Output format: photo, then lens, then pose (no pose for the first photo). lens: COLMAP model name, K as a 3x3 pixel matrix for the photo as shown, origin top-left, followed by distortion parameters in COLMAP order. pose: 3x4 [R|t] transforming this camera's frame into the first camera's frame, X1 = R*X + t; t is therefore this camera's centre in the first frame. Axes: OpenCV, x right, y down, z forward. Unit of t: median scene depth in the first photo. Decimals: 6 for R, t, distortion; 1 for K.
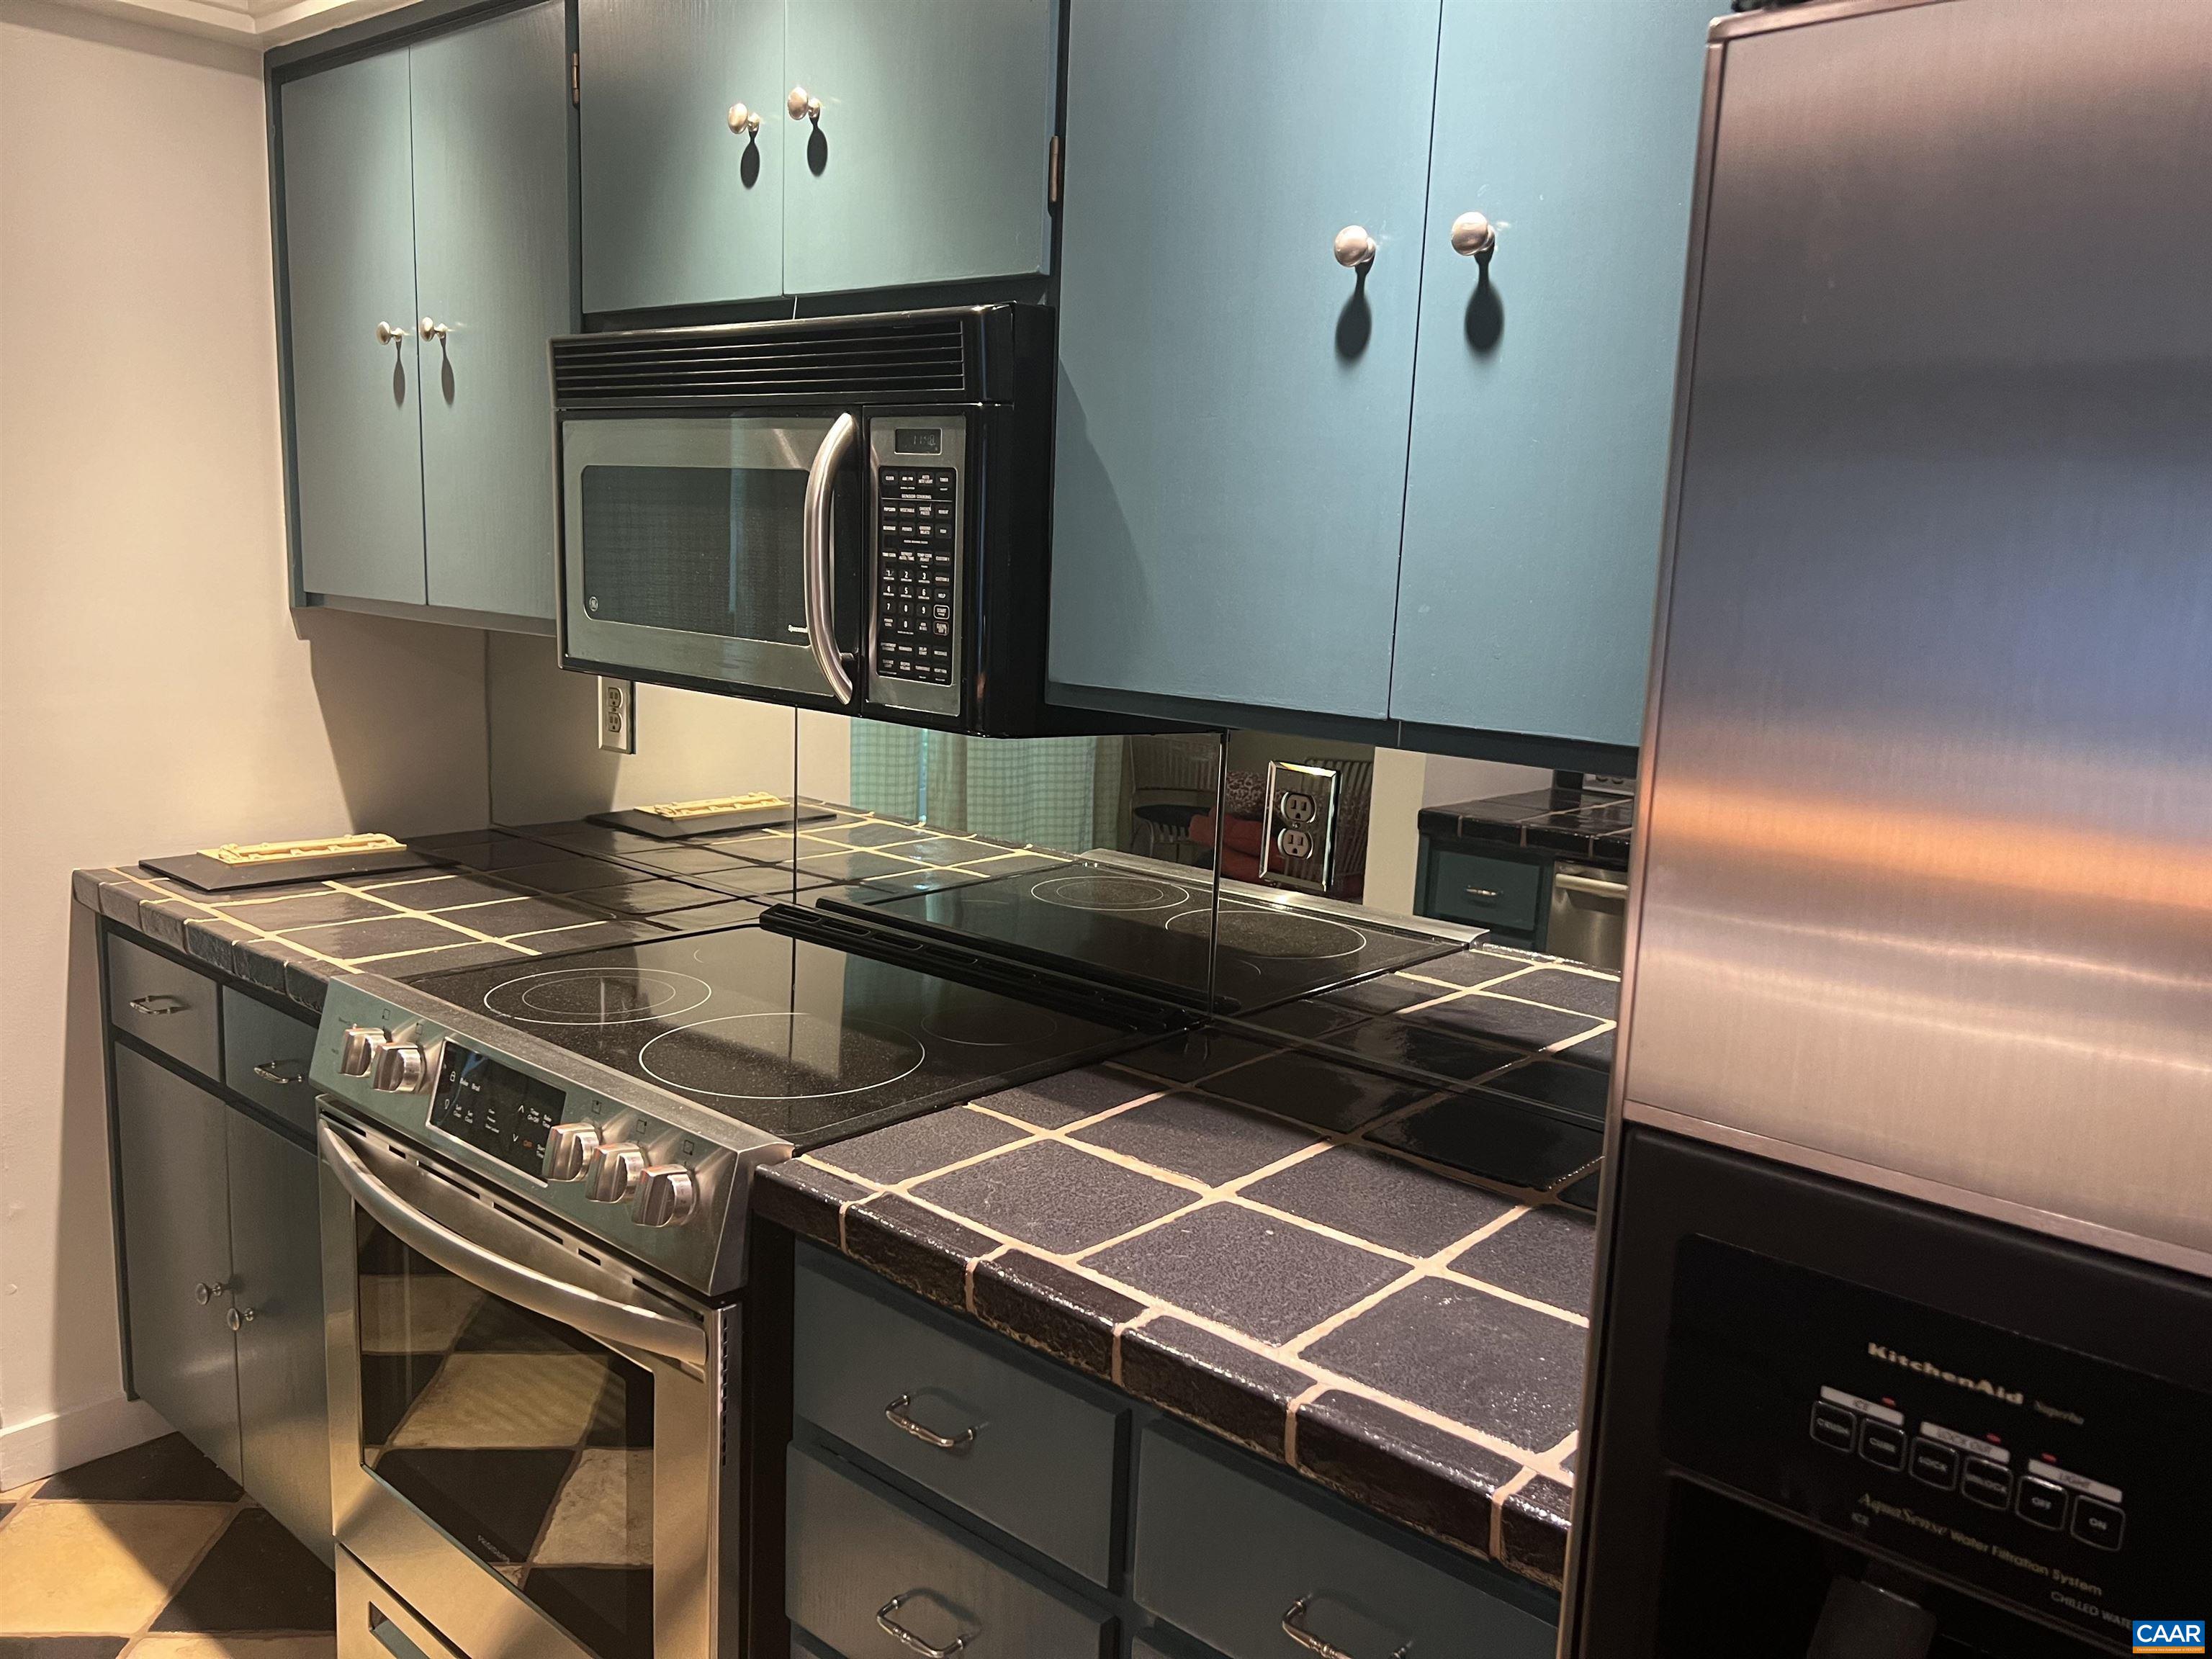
lens RADIAL K [[1684.0, 0, 1106.0], [0, 1684.0, 829.5], [0, 0, 1]] dist [0.072618, -0.001364]
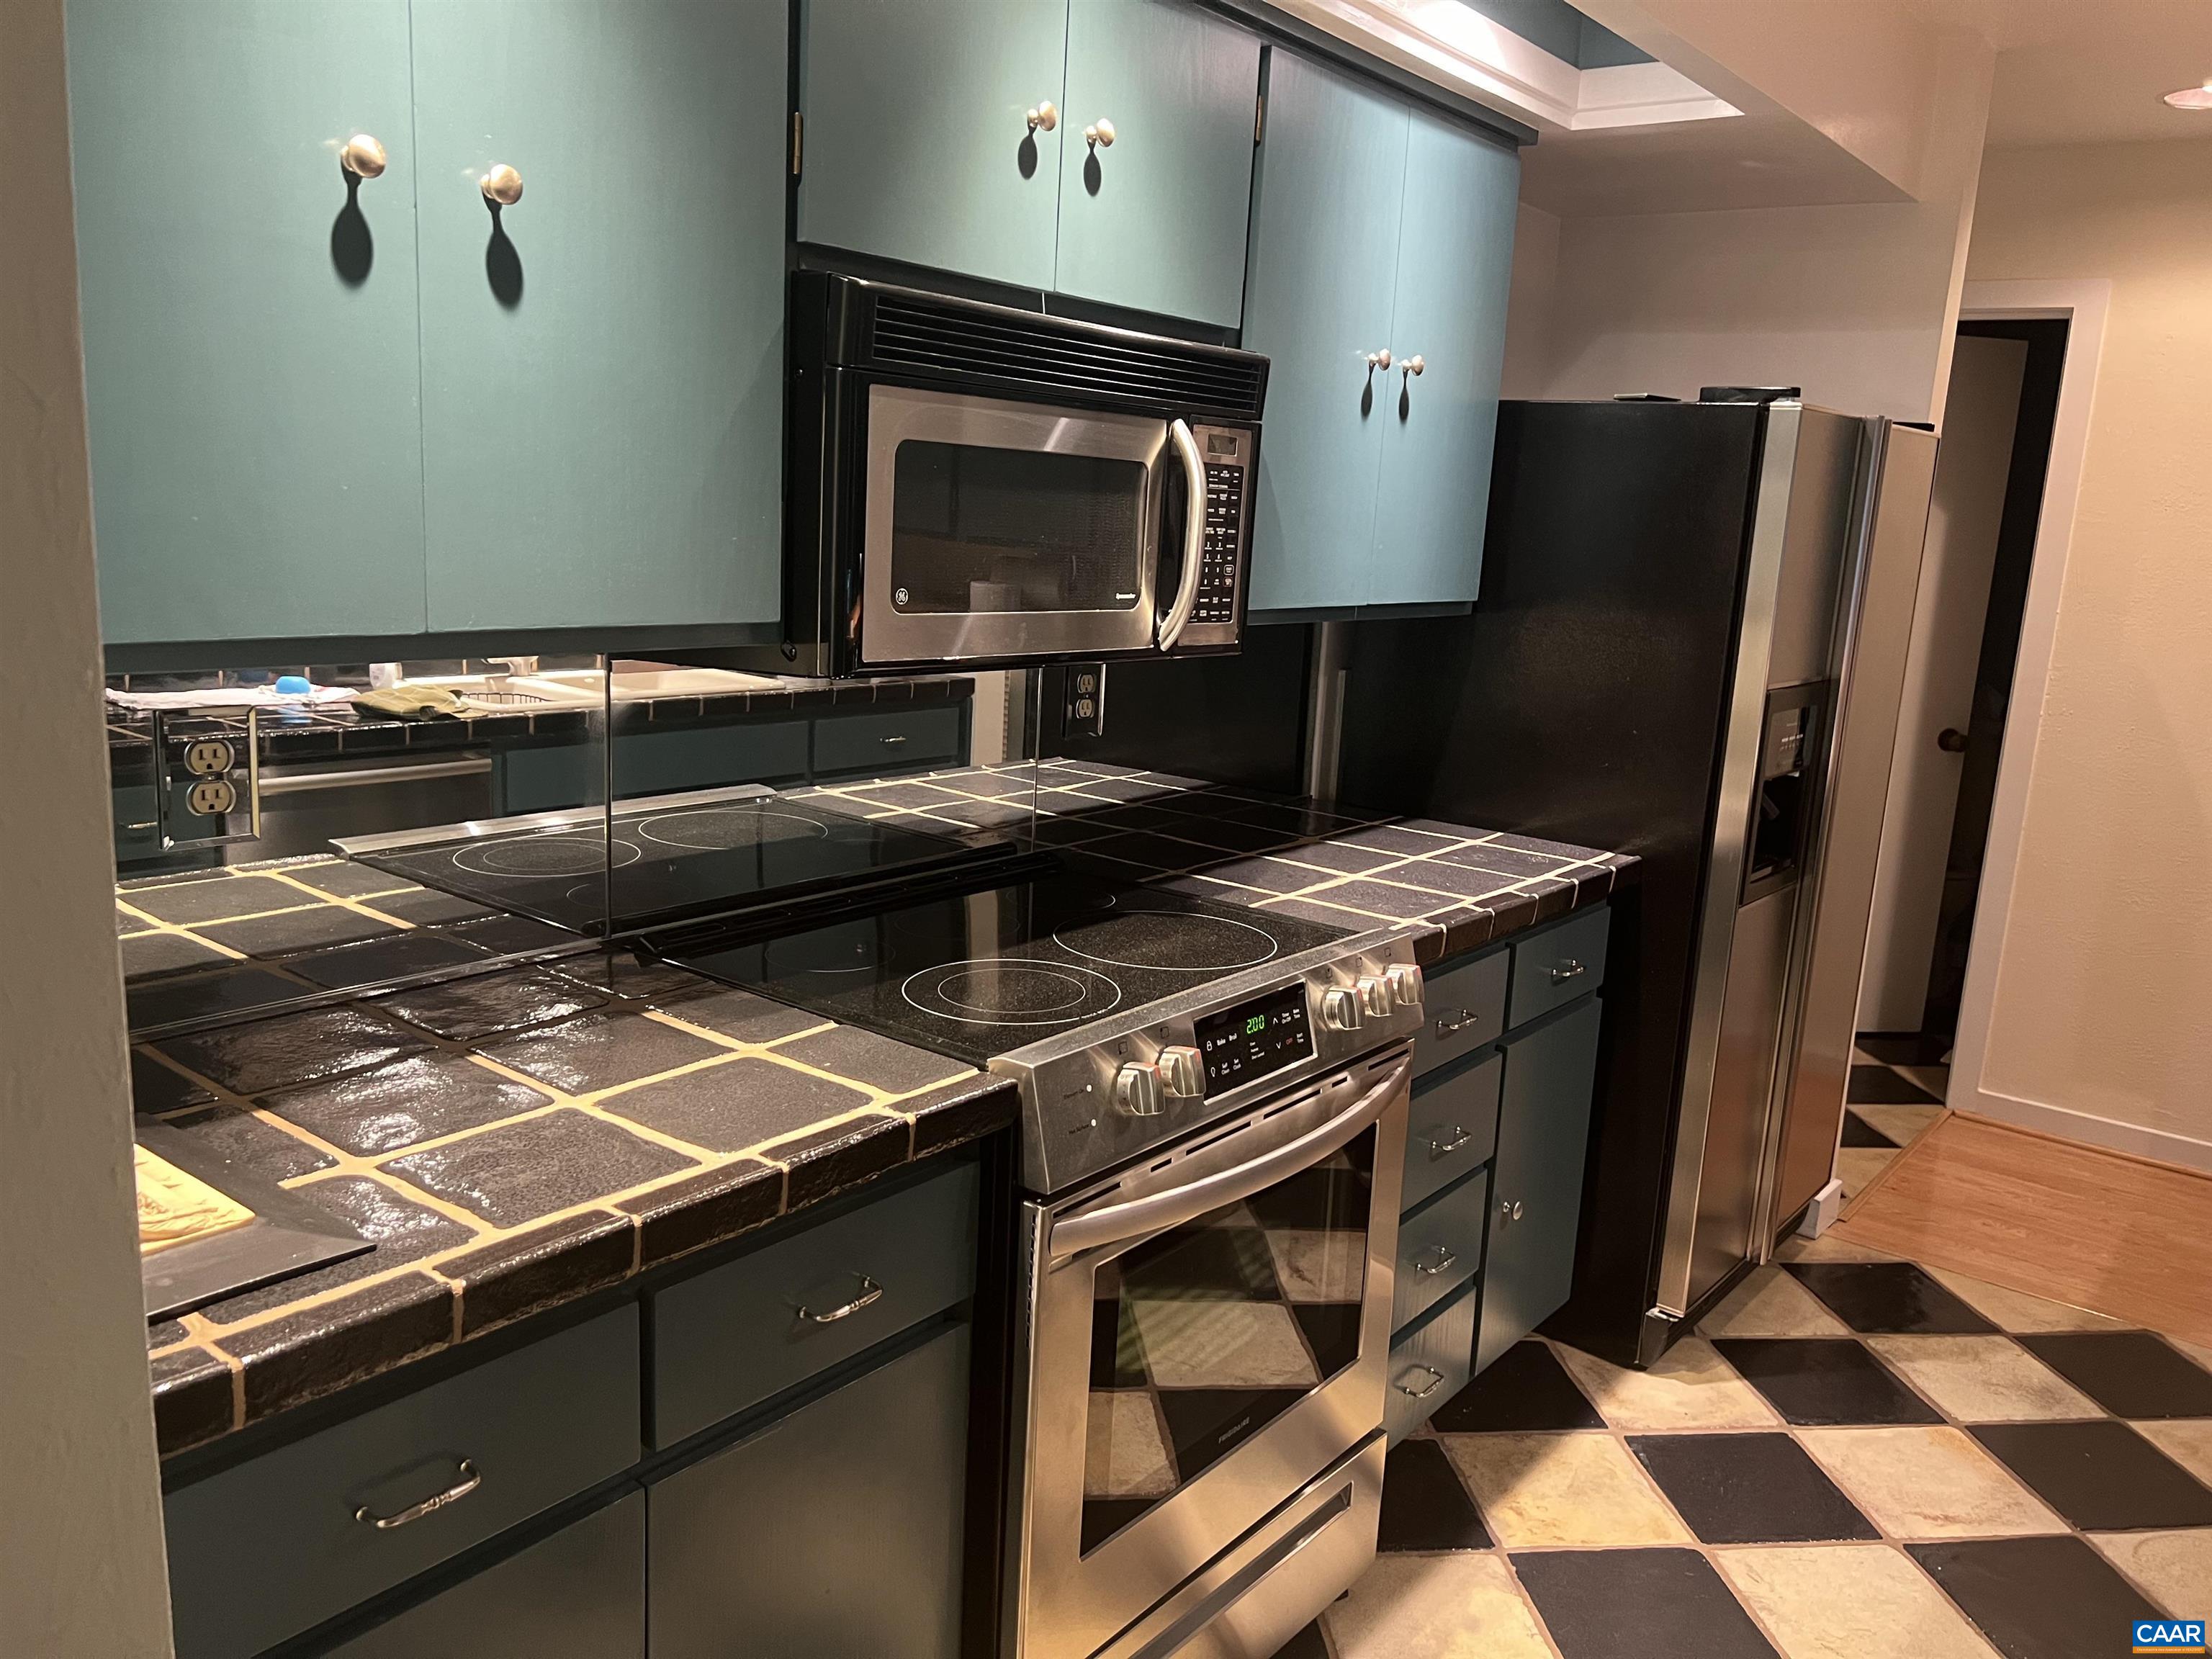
lens RADIAL K [[1684.0, 0, 1106.0], [0, 1684.0, 829.5], [0, 0, 1]] dist [0.072618, -0.001364]
pose [[-0.053272, -0.240250, 0.969248, -1.477561], [0.110472, 0.963251, 0.244835, -0.272403], [-0.992451, 0.120117, -0.024774, 1.152555]]
